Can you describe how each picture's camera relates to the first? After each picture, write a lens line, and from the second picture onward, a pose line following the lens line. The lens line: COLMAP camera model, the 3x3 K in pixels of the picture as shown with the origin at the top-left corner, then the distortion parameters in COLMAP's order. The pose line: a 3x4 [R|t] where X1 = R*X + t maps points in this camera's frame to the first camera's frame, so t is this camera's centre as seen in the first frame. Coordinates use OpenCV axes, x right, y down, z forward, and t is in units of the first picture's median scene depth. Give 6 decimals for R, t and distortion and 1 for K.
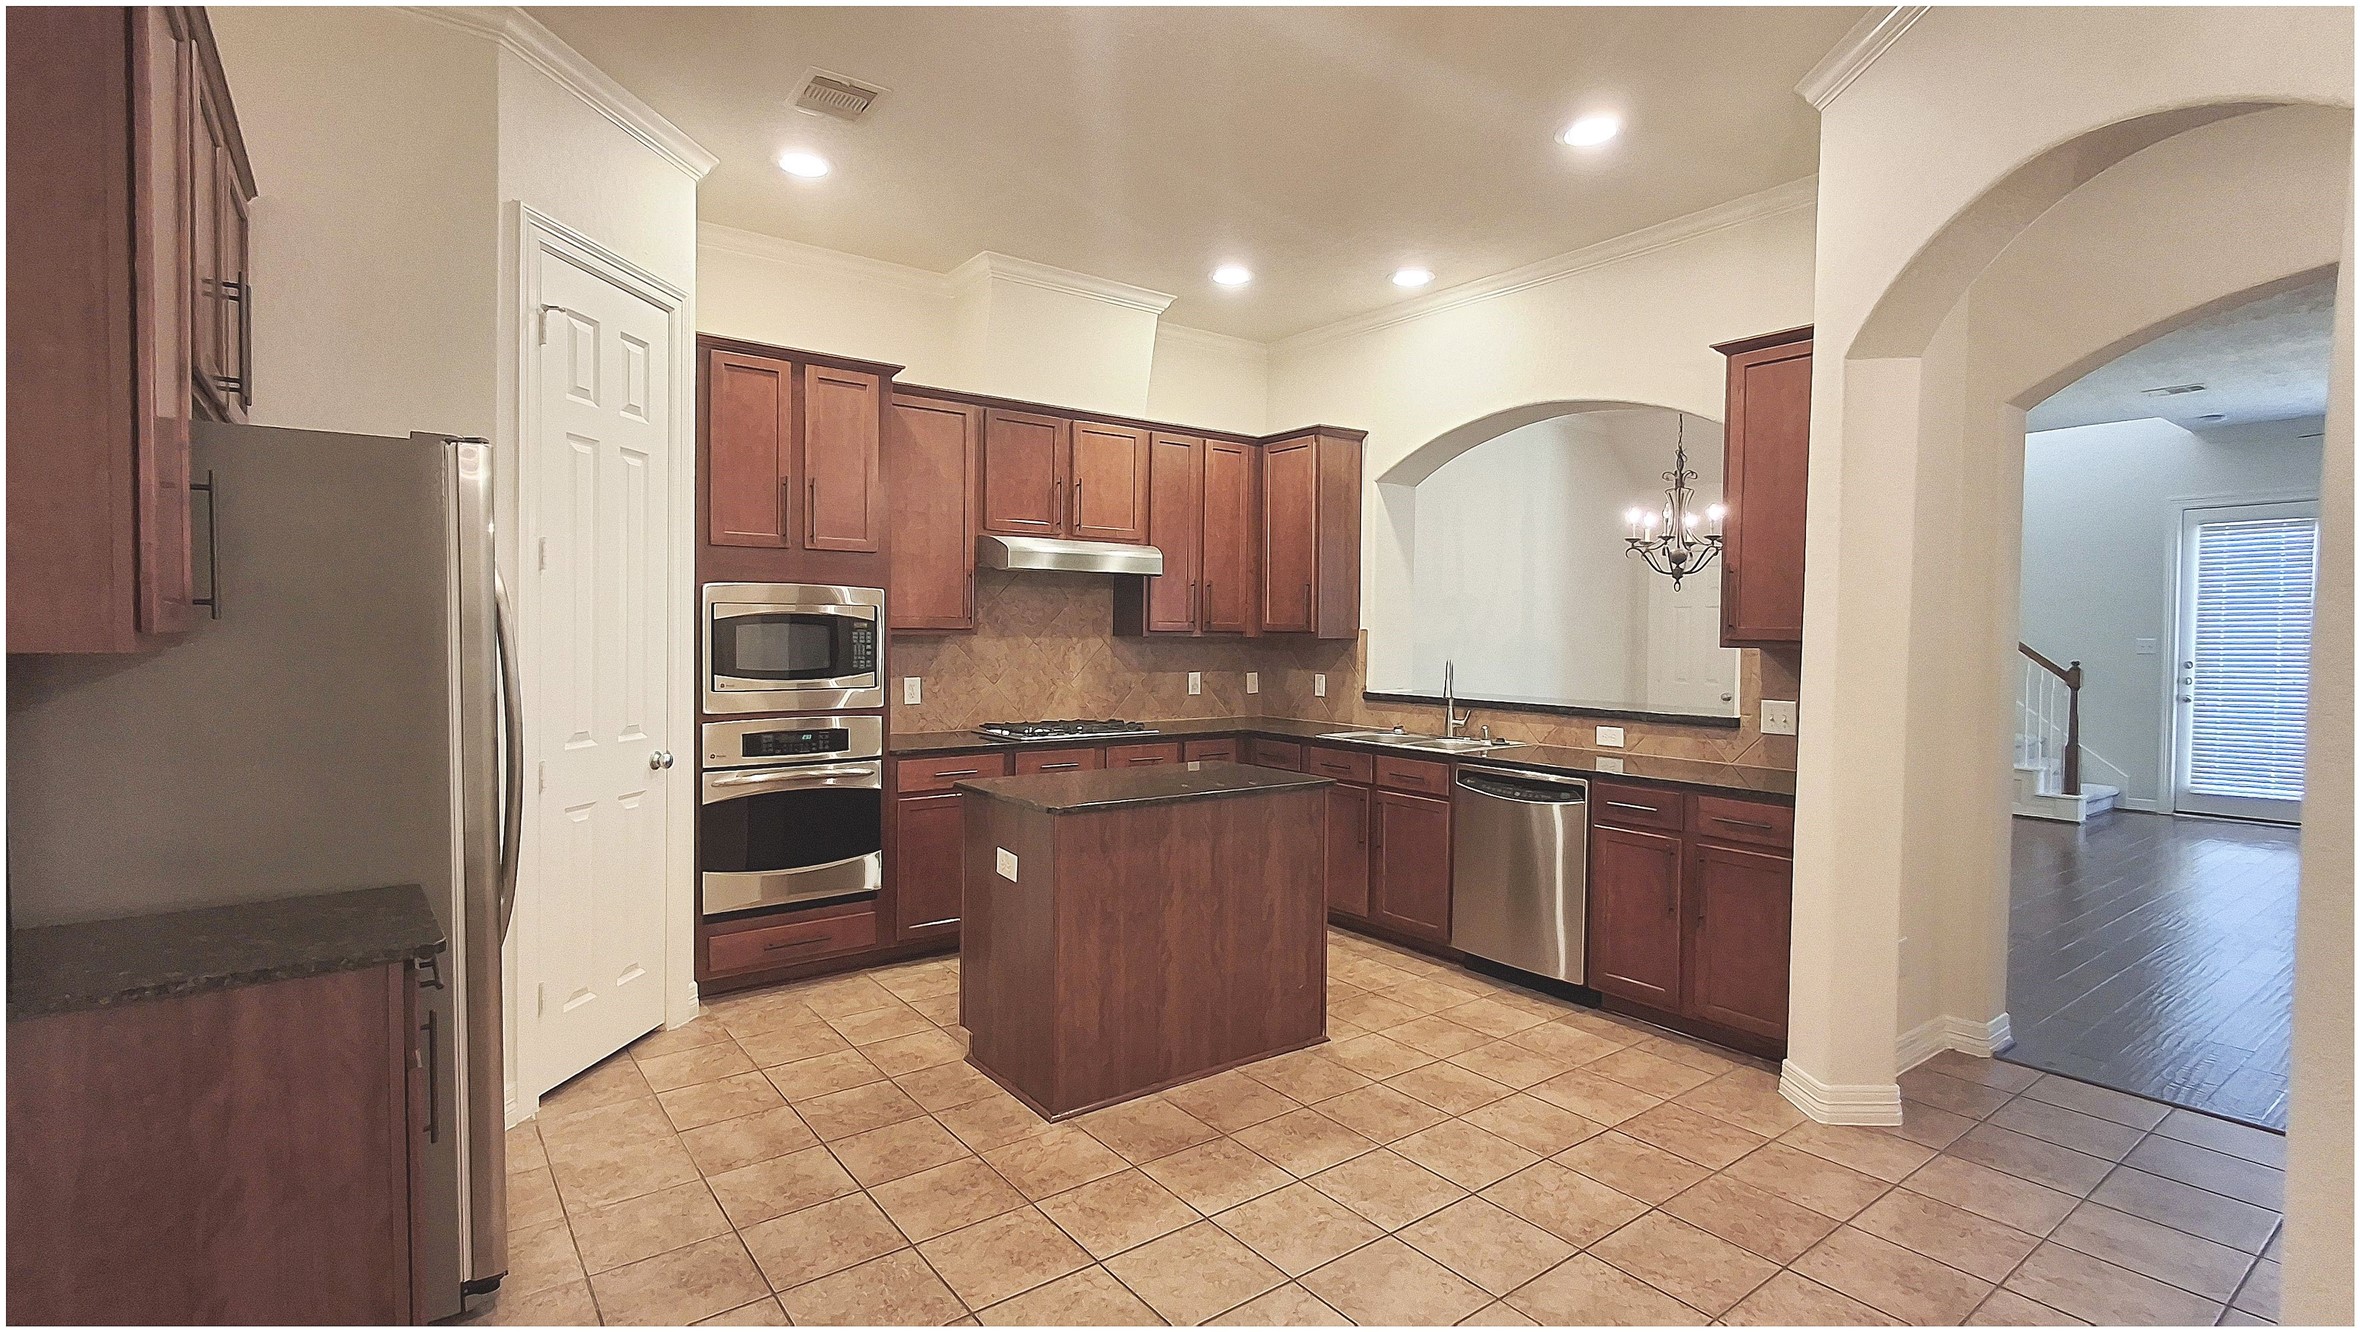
lens RADIAL K [[1086.2, 0, 1193.1], [0, 1086.2, 654.9], [0, 0, 1]] dist [-0.001444, 0.004259]
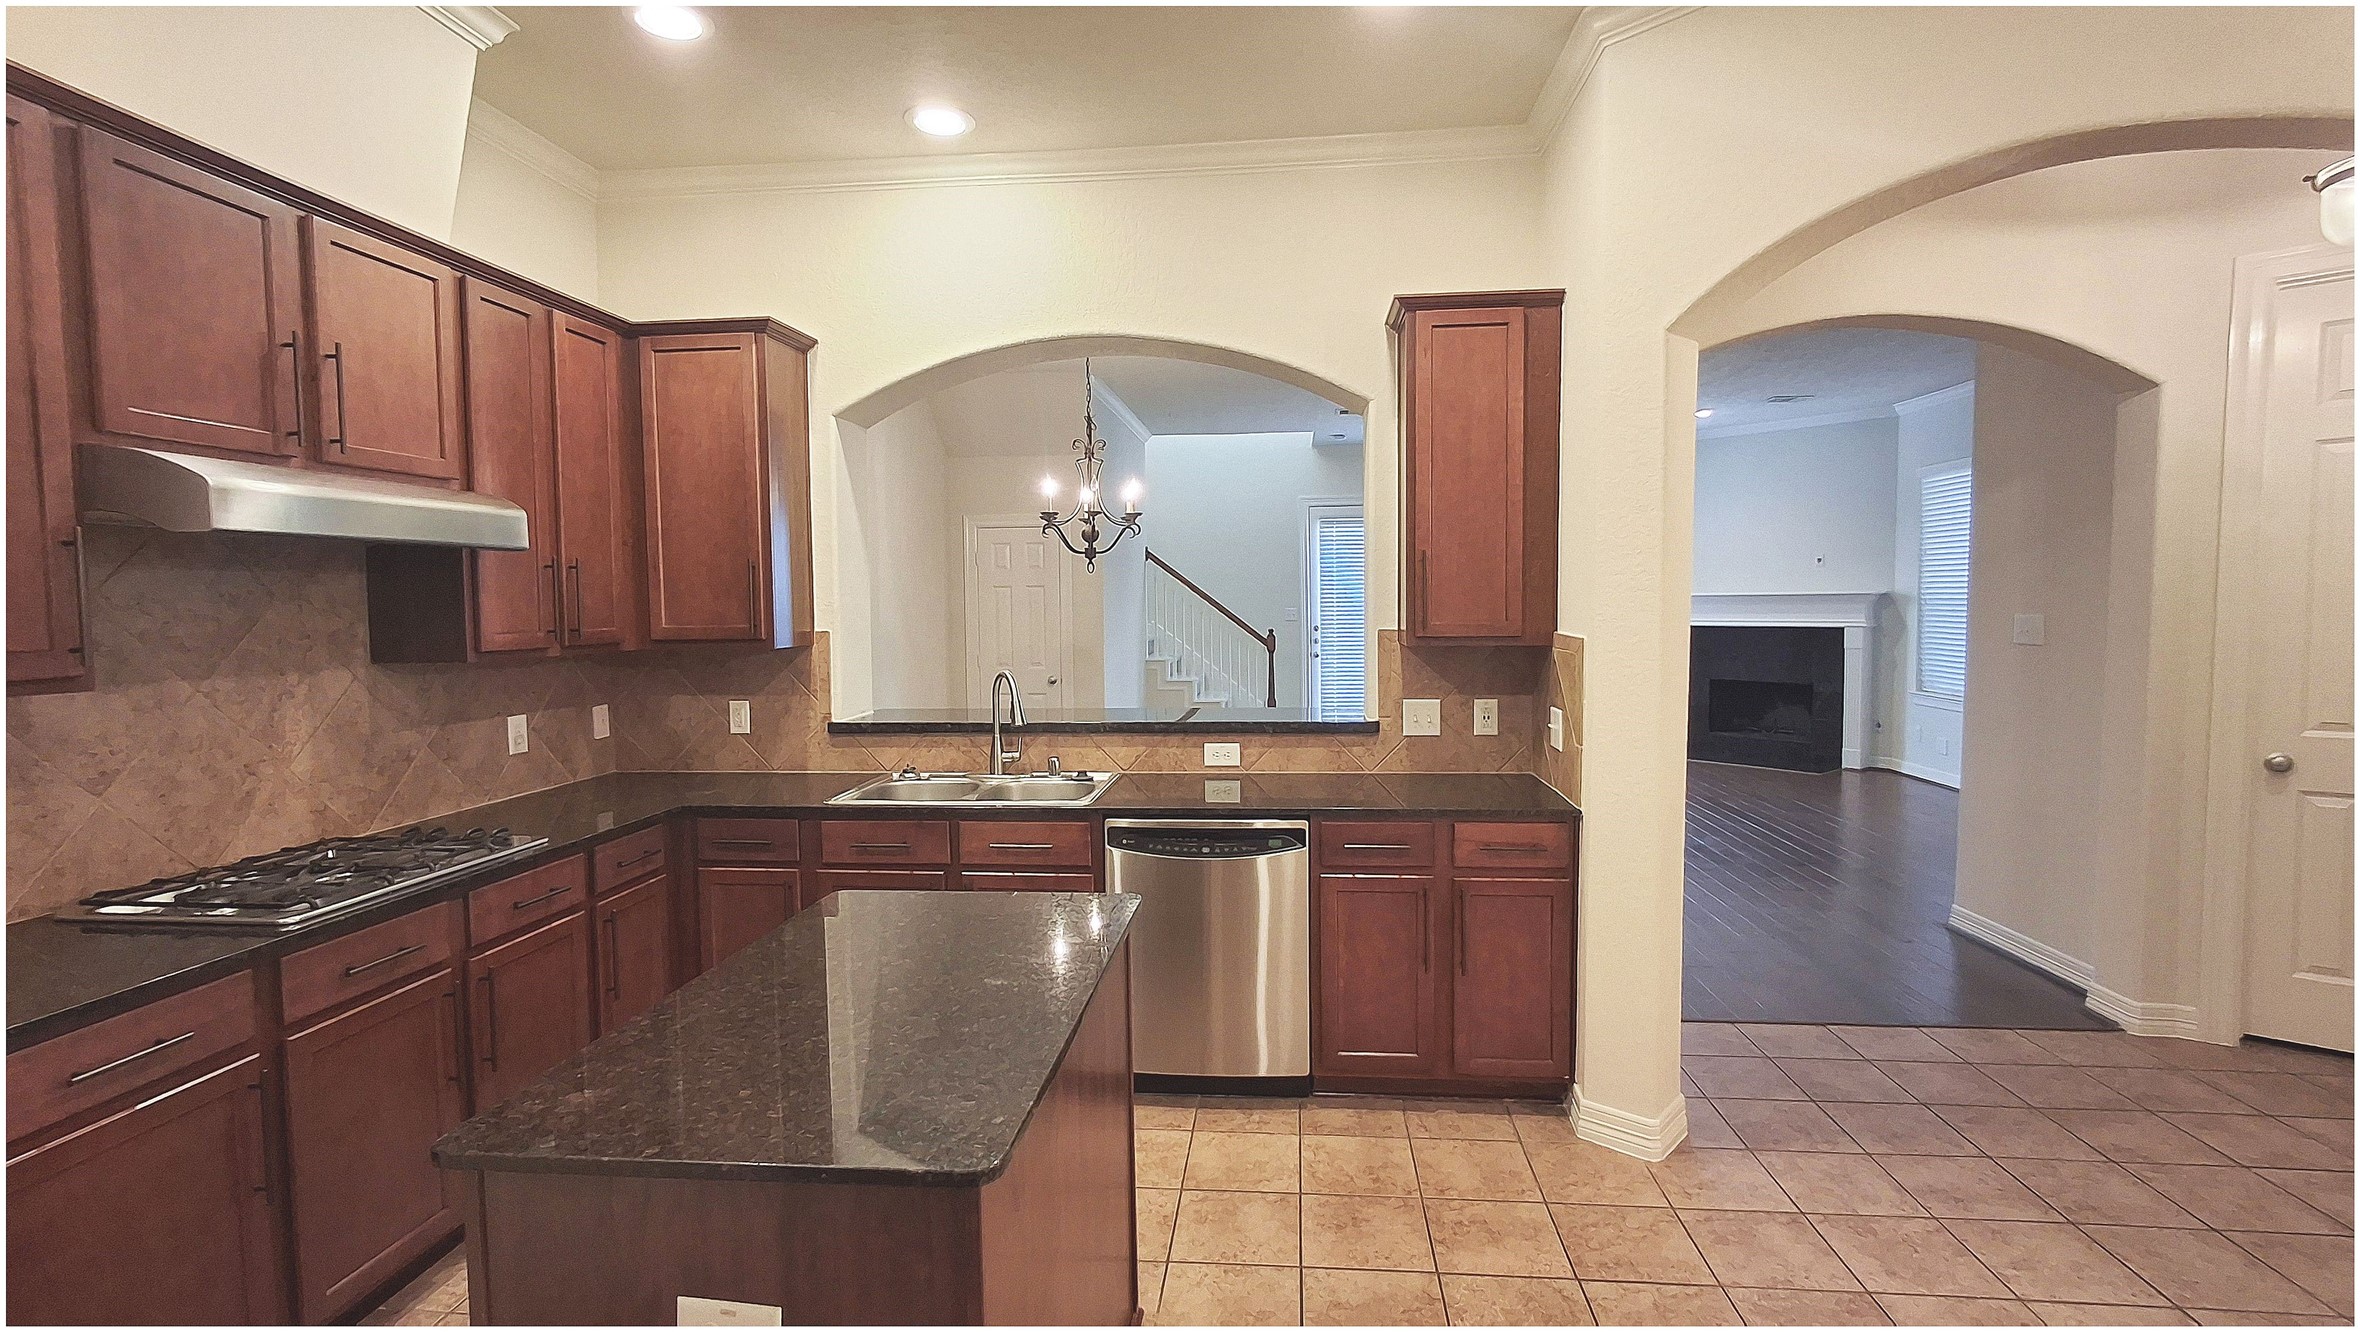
lens RADIAL K [[1086.2, 0, 1194.6], [0, 1086.2, 658.4], [0, 0, 1]] dist [-0.001444, 0.004259]
pose [[0.677572, -0.057928, 0.733171, -0.226469], [0.035695, 0.998309, 0.045889, -0.036006], [-0.734589, -0.004923, 0.678494, 0.438602]]
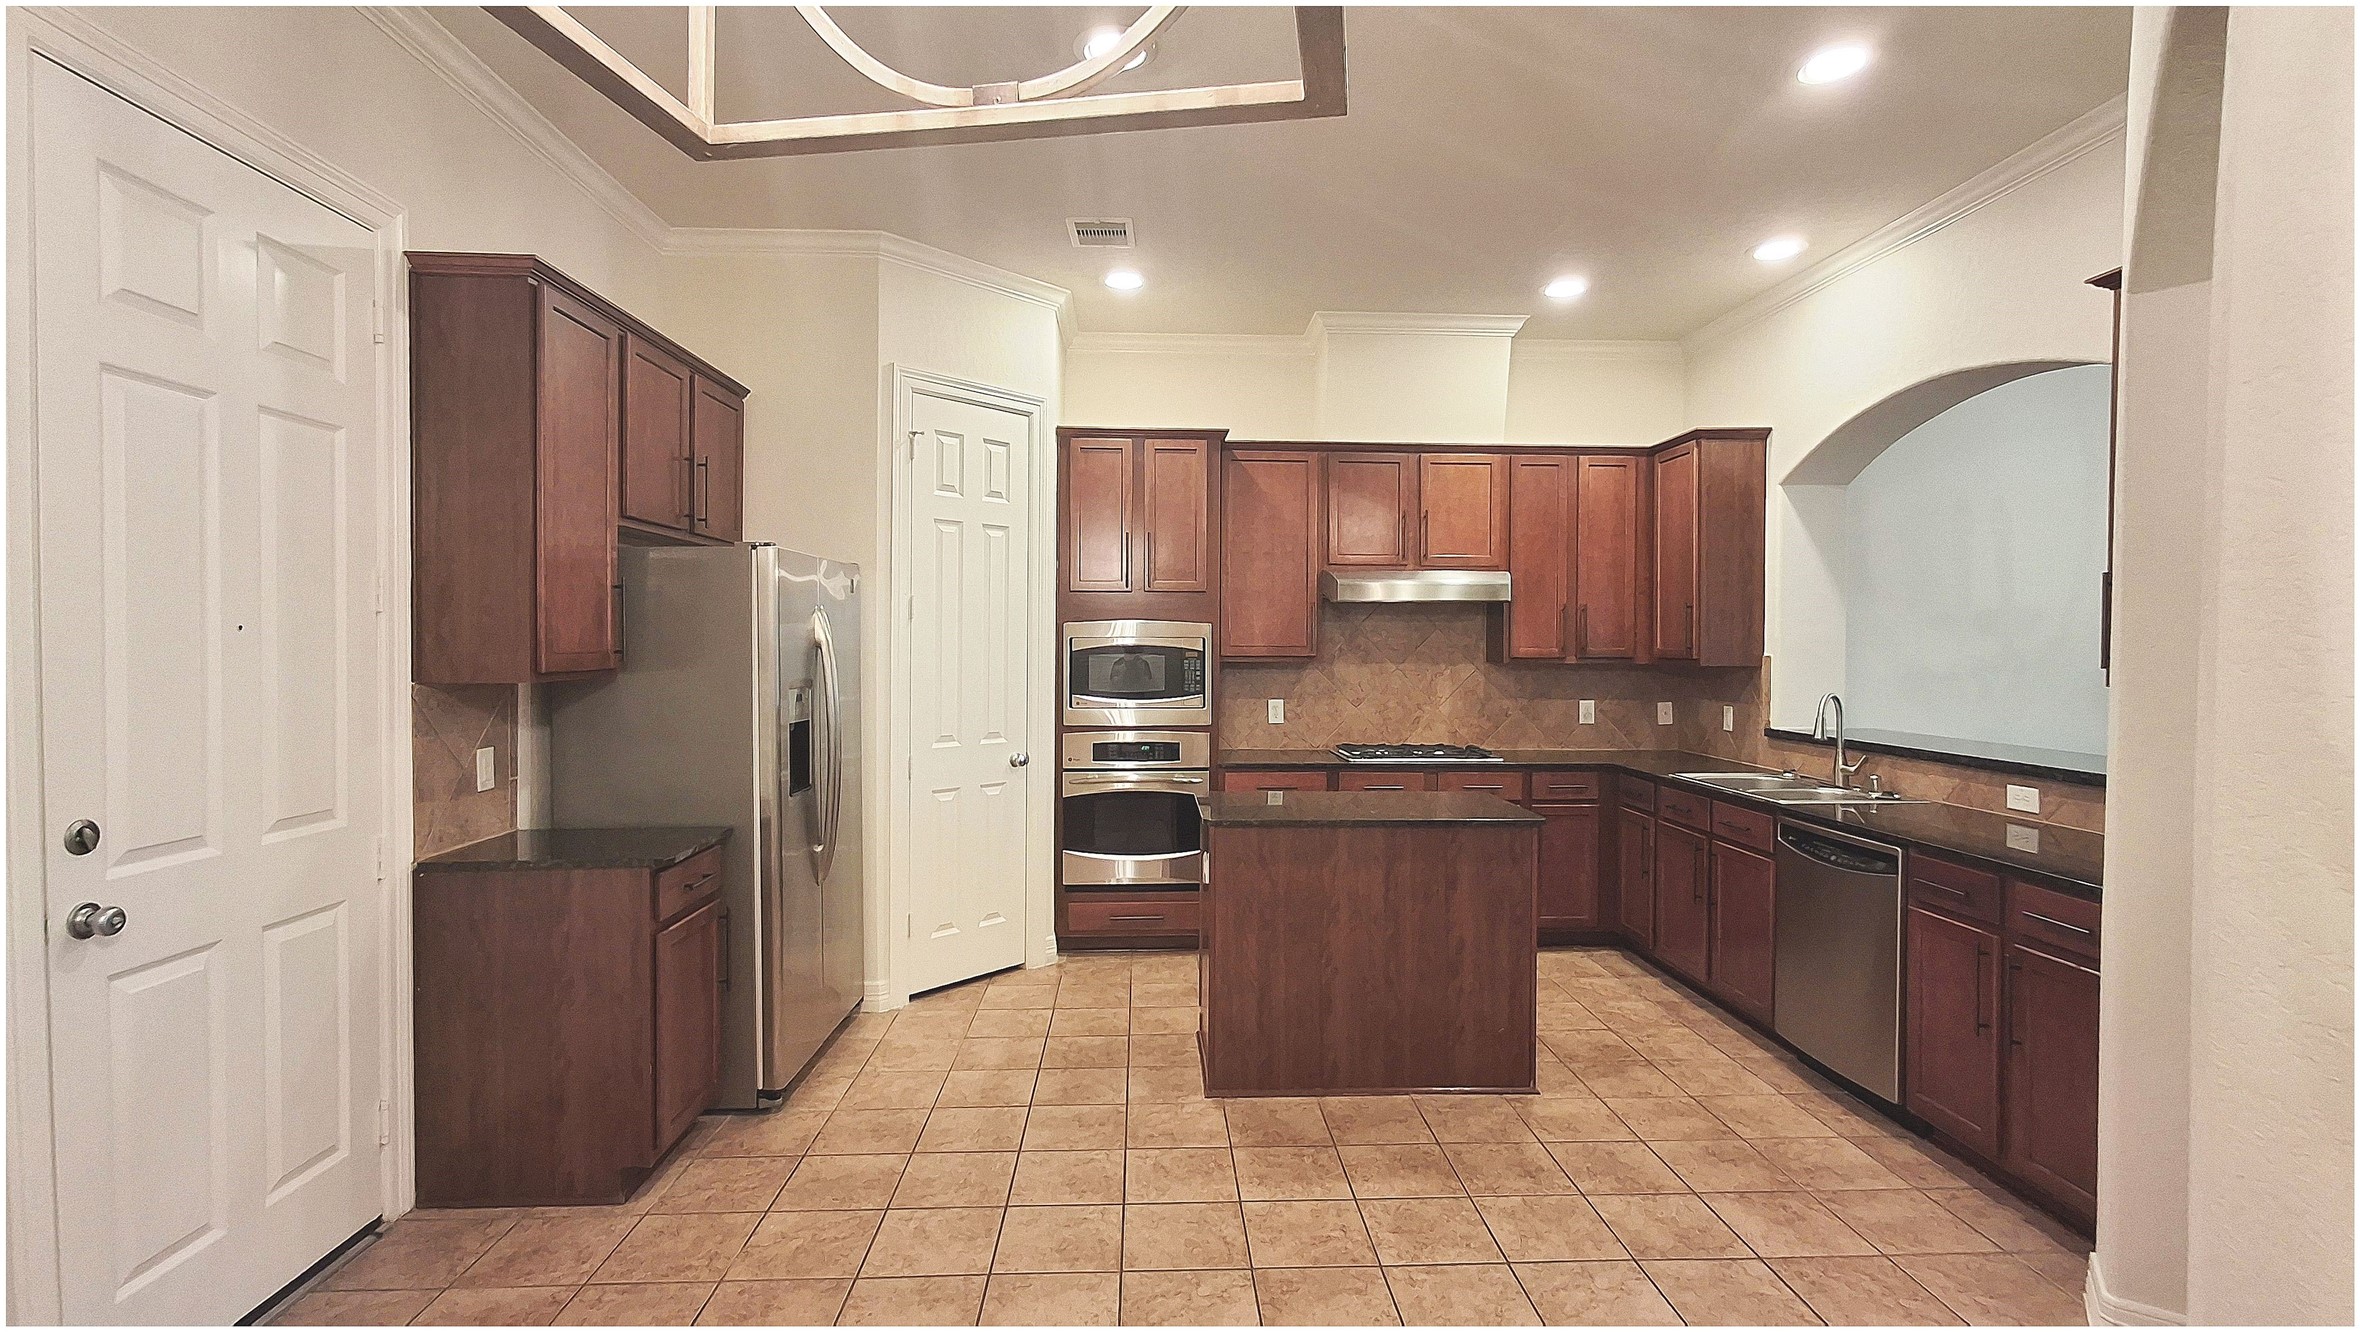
lens RADIAL K [[1086.2, 0, 1191.8], [0, 1086.2, 655.1], [0, 0, 1]] dist [-0.001444, 0.004259]
pose [[0.824102, 0.000359, -0.566441, 0.324650], [-0.008723, 0.999889, -0.012058, -0.011595], [0.566374, 0.014878, 0.824014, 0.031438]]
